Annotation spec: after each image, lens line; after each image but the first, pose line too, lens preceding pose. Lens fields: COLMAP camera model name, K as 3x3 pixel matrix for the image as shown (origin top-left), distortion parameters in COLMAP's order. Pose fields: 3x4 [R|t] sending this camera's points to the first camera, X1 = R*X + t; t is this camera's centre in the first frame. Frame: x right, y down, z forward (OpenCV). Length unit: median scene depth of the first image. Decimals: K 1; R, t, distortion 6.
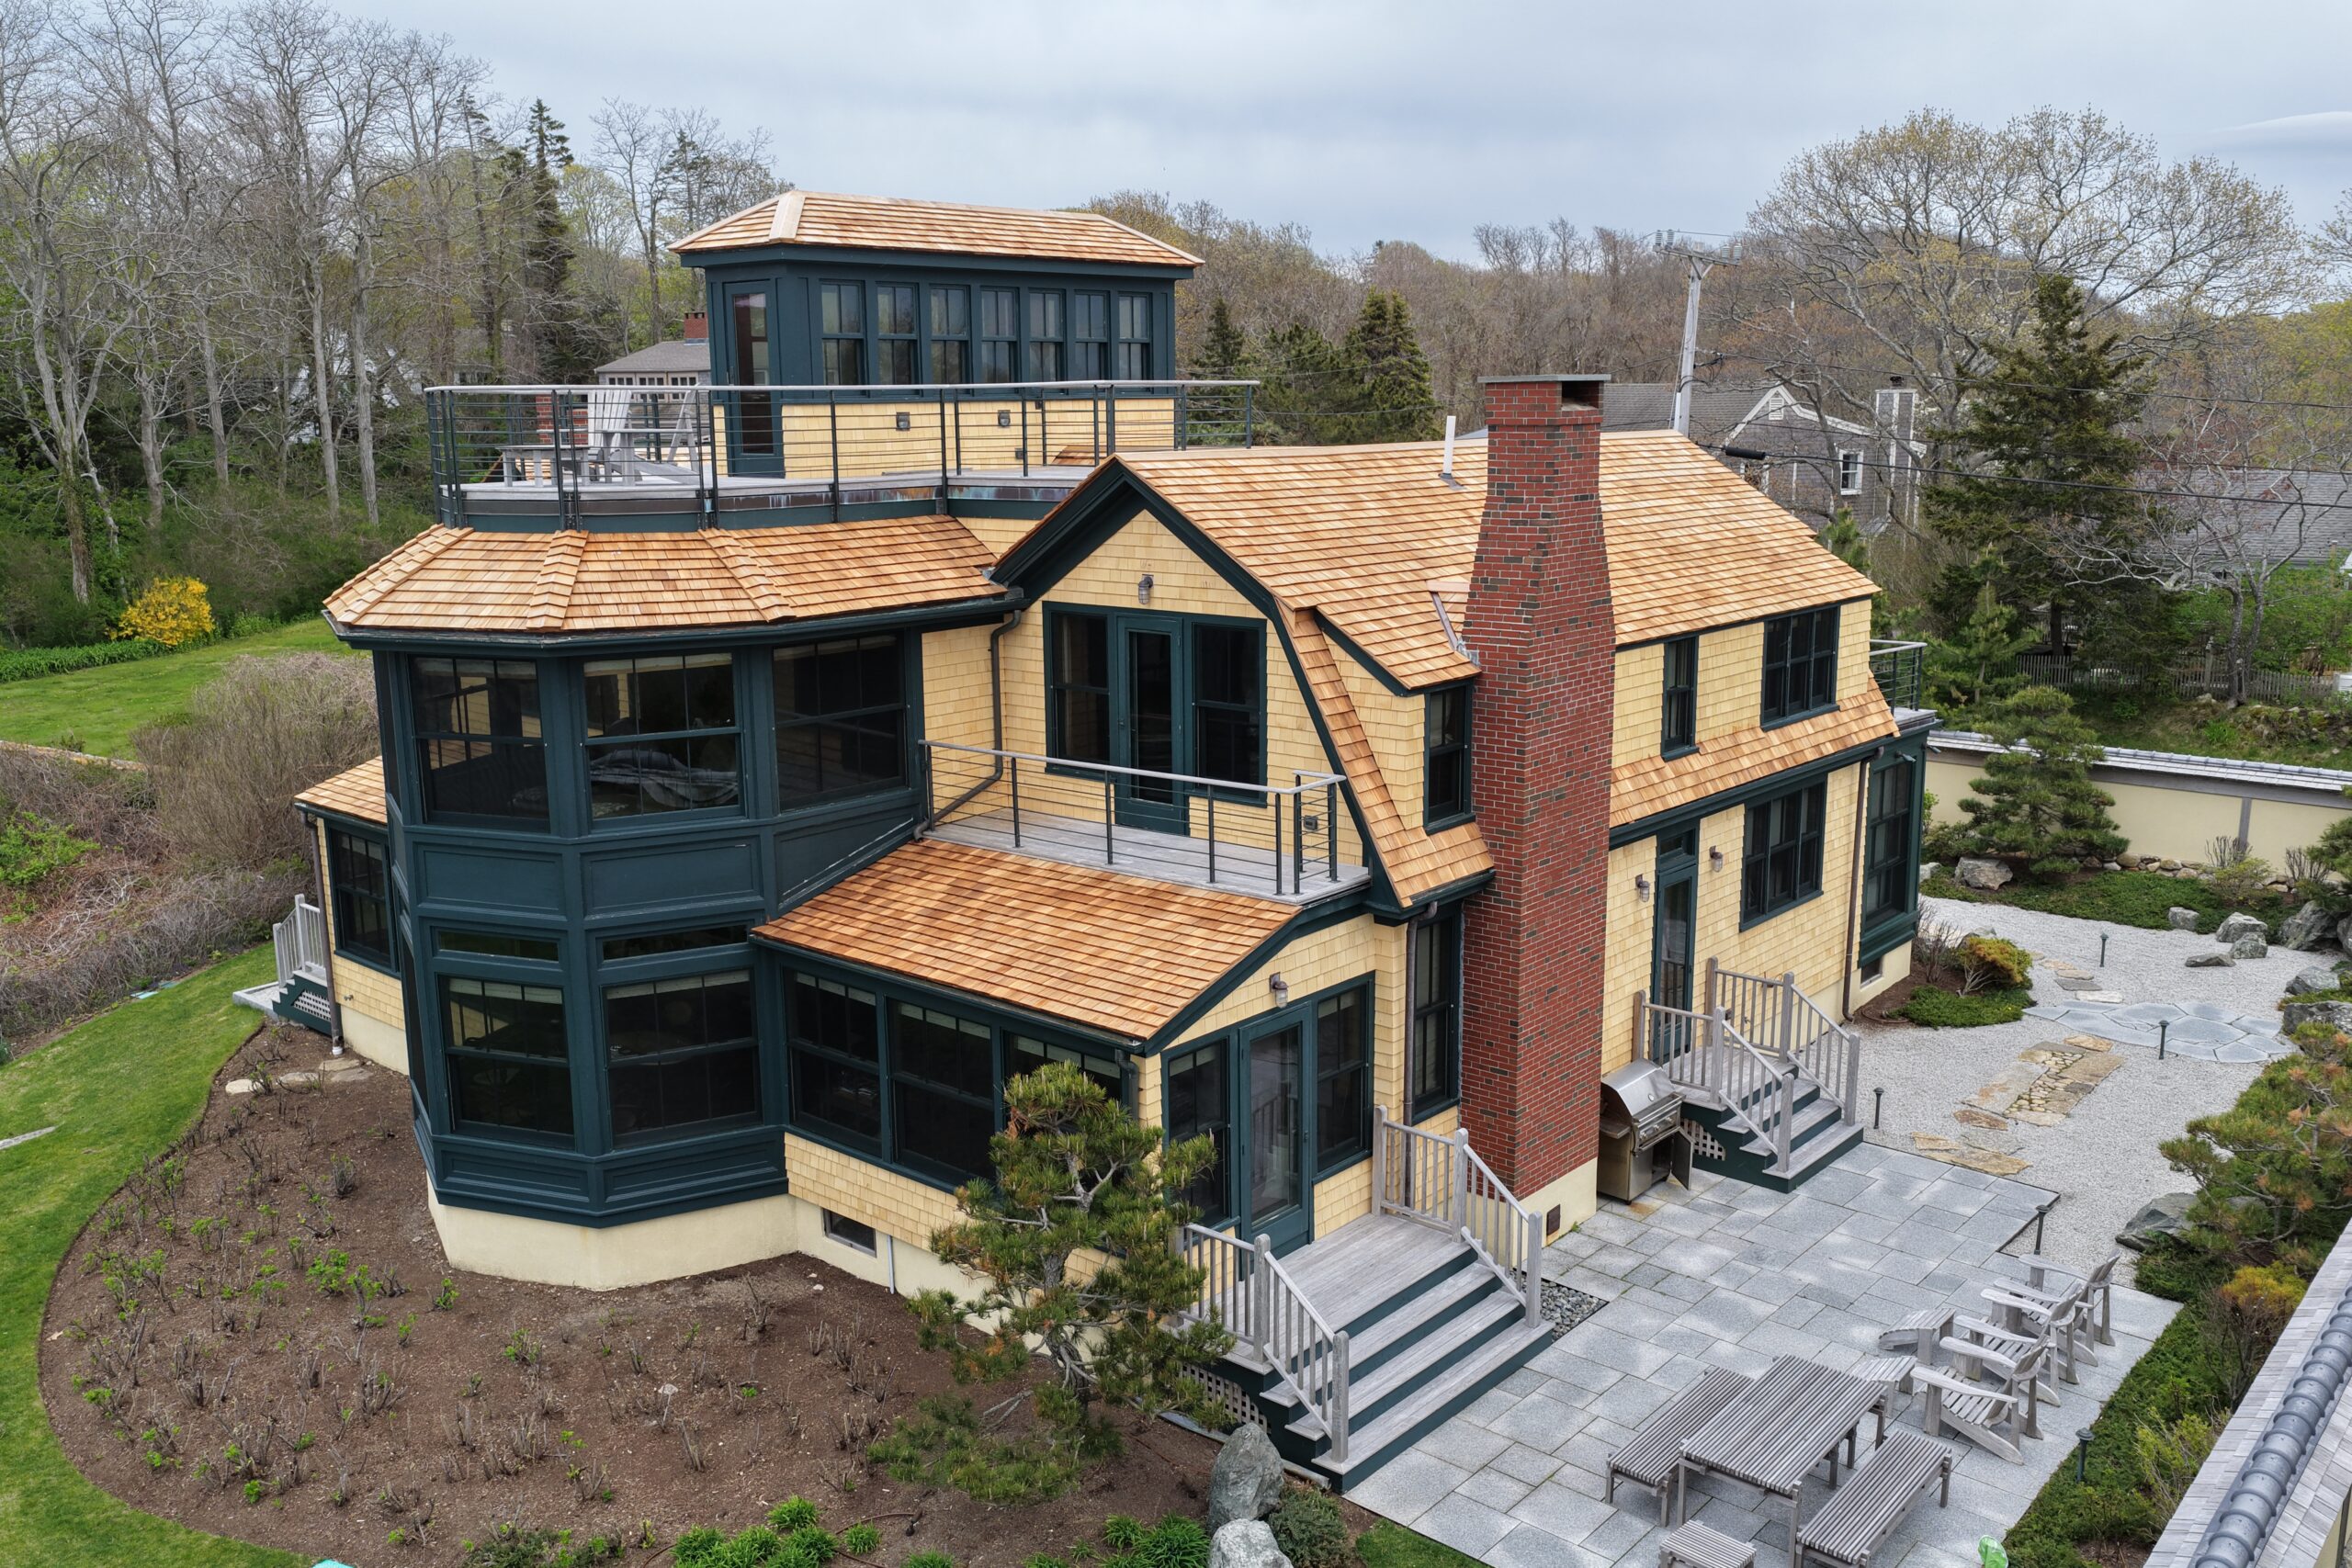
lens RADIAL K [[1948.5, 0, 1172.7], [0, 1948.5, 783.4], [0, 0, 1]] dist [-0.014680, 0.038569]
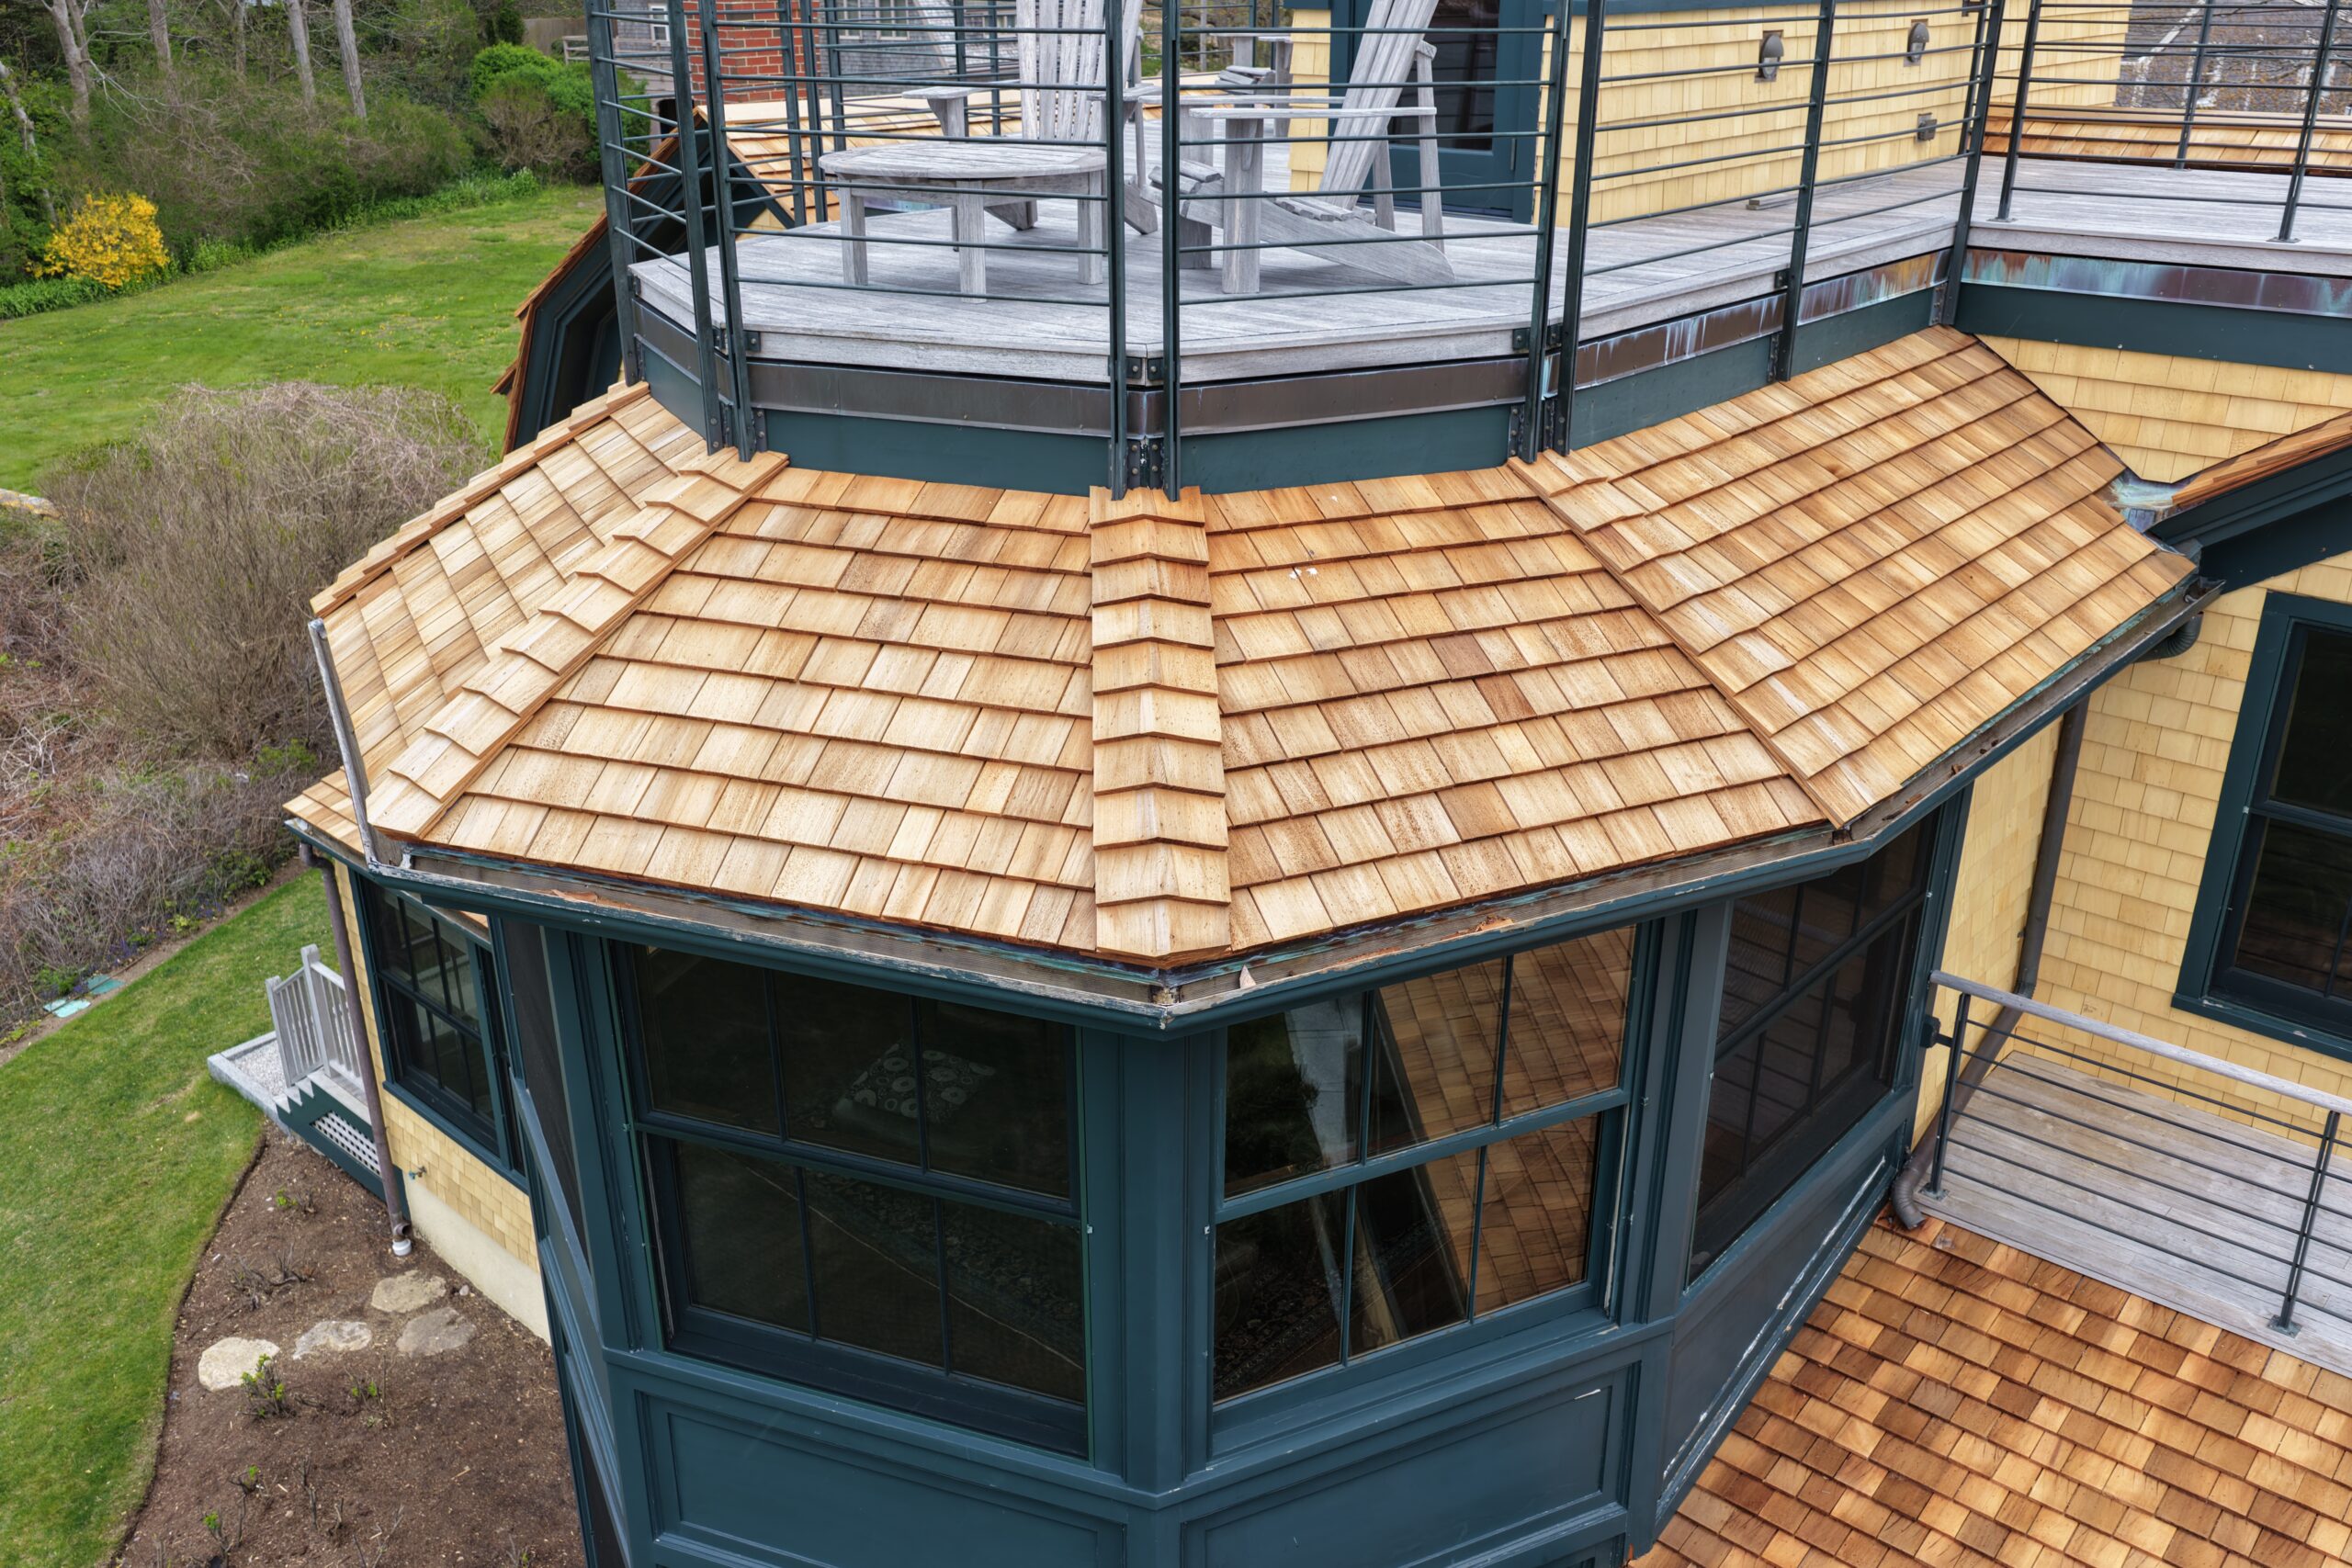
lens RADIAL K [[1955.4, 0, 1173.8], [0, 1955.4, 784.7], [0, 0, 1]] dist [-0.009939, 0.018251]
pose [[0.999922, 0.011282, -0.005363, -0.279789], [-0.009927, 0.978266, 0.207118, -0.136271], [0.007583, -0.207048, 0.978301, 0.652128]]
